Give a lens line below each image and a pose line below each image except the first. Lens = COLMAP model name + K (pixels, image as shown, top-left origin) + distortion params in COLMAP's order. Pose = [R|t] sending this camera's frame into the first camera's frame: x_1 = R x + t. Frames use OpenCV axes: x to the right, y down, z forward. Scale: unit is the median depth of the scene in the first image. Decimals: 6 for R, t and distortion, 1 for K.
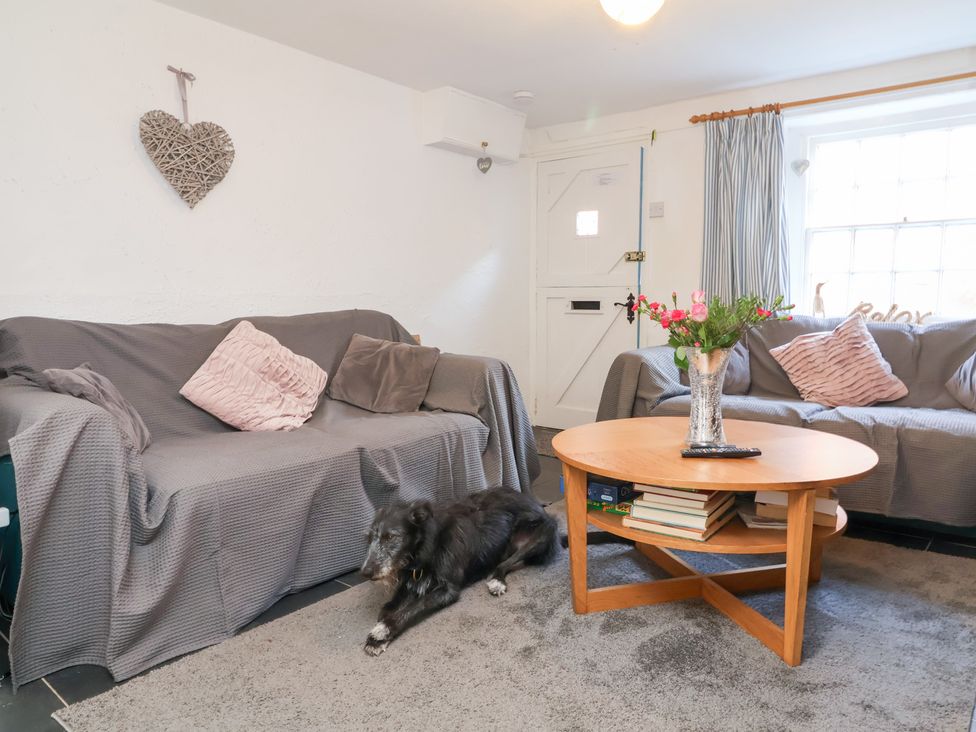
lens RADIAL K [[668.7, 0, 499.5], [0, 668.7, 361.3], [0, 0, 1]] dist [0.002210, -0.005288]
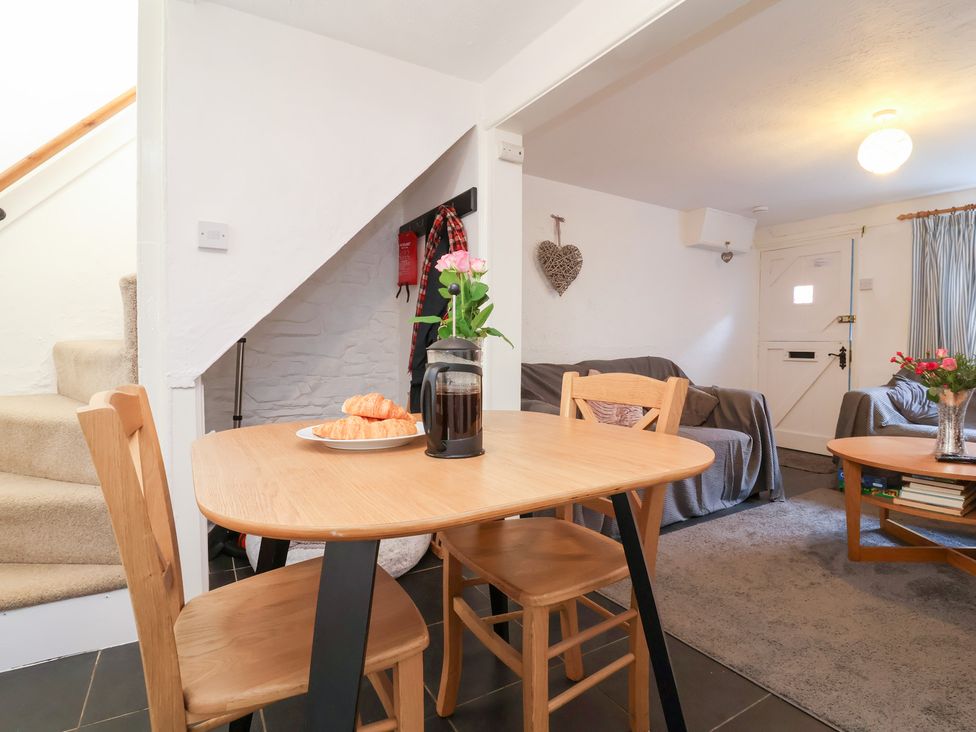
lens RADIAL K [[509.3, 0, 498.1], [0, 509.3, 359.4], [0, 0, 1]] dist [-0.002640, -0.012843]
pose [[0.947250, 0.015992, -0.320095, -0.192537], [-0.036874, 0.997560, -0.059281, 0.012839], [0.318366, 0.067957, 0.945529, -0.251102]]
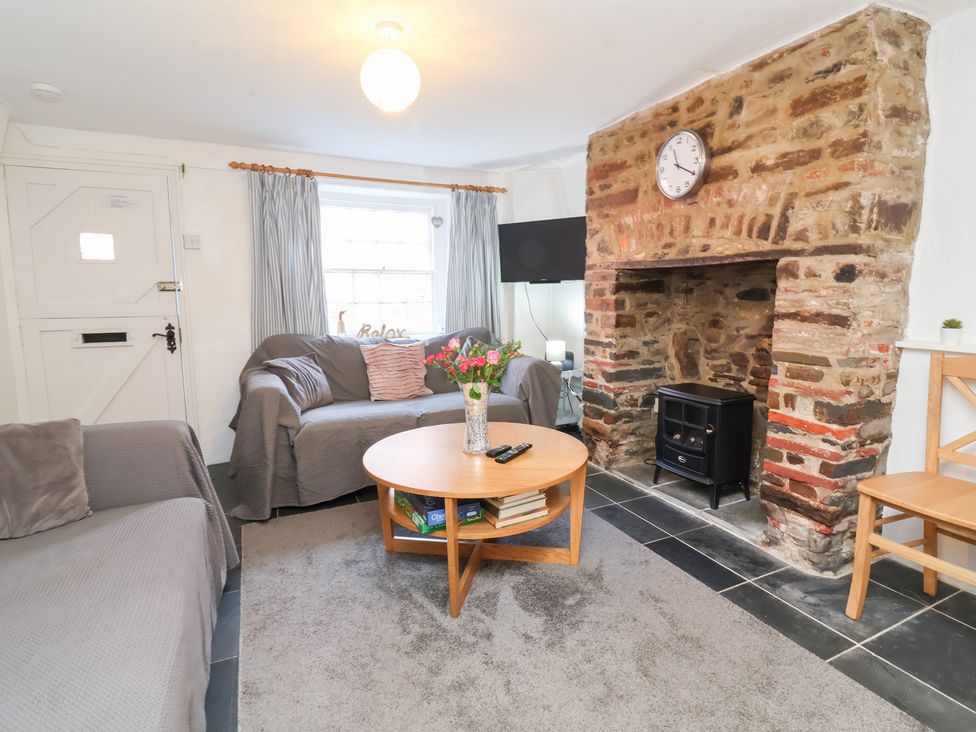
lens RADIAL K [[509.3, 0, 497.3], [0, 509.3, 361.8], [0, 0, 1]] dist [-0.002640, -0.012843]
pose [[0.429036, -0.118040, 0.895541, -0.414904], [0.088948, 0.992127, 0.088158, -0.101428], [-0.898897, 0.041834, 0.436158, 0.350049]]
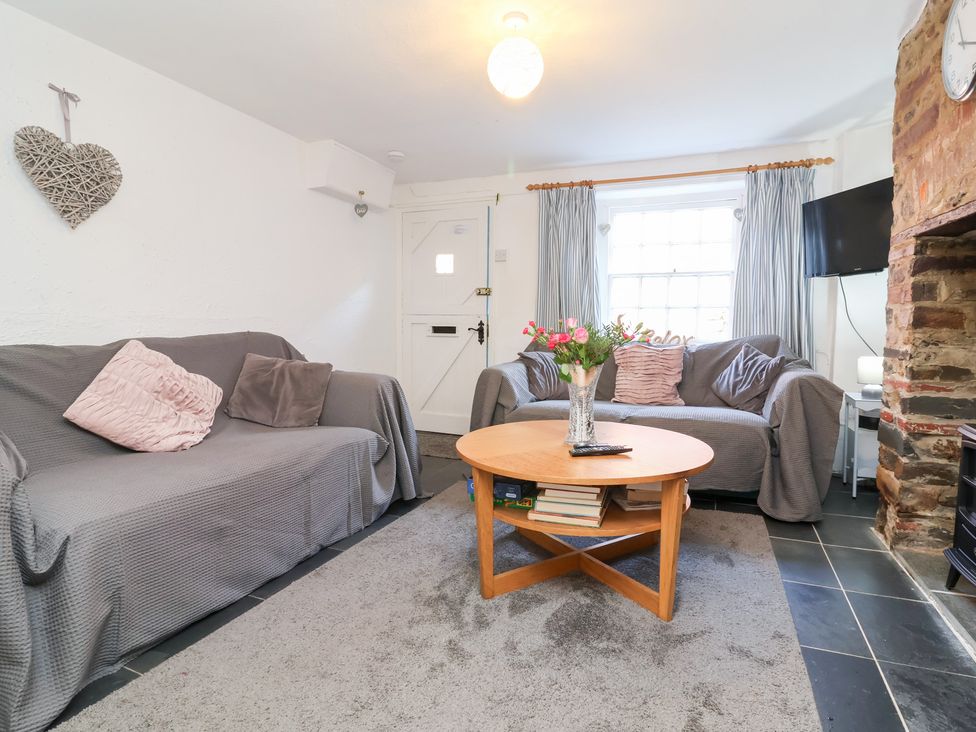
lens RADIAL K [[509.3, 0, 499.9], [0, 509.3, 364.0], [0, 0, 1]] dist [-0.002640, -0.012843]
pose [[0.957236, -0.009932, 0.289138, -0.072290], [0.014952, 0.999773, -0.015159, -0.006474], [-0.288922, 0.018834, 0.957167, 0.104115]]
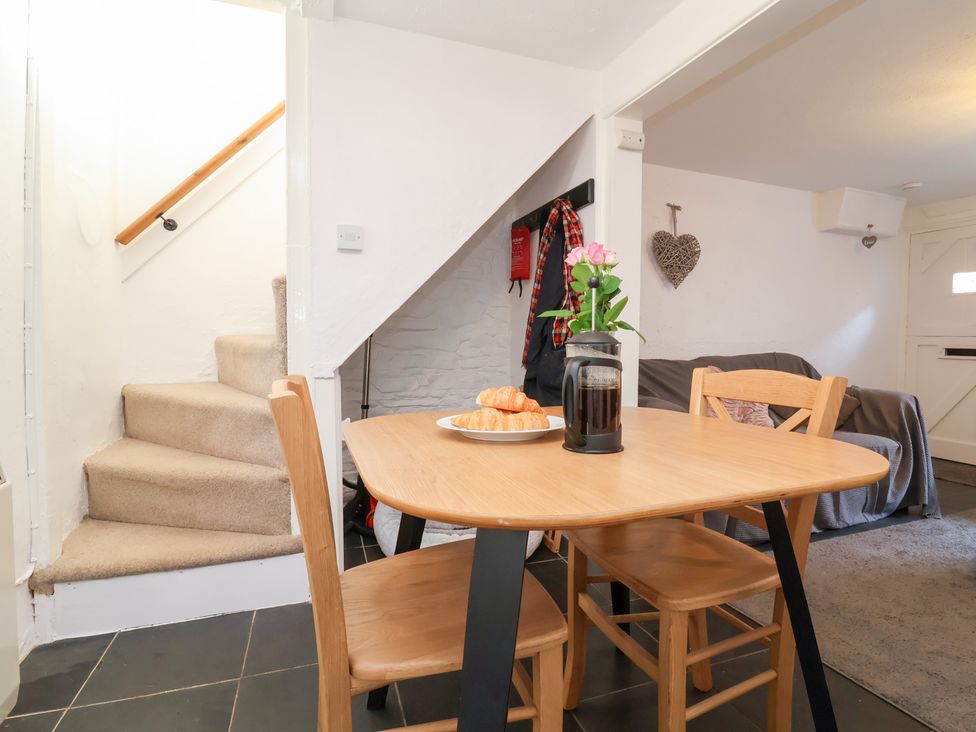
lens RADIAL K [[509.3, 0, 497.4], [0, 509.3, 361.3], [0, 0, 1]] dist [-0.002640, -0.012843]
pose [[0.866568, 0.029365, -0.498195, -0.214199], [-0.054967, 0.997810, -0.036796, 0.014437], [0.496024, 0.059270, 0.866284, -0.259411]]
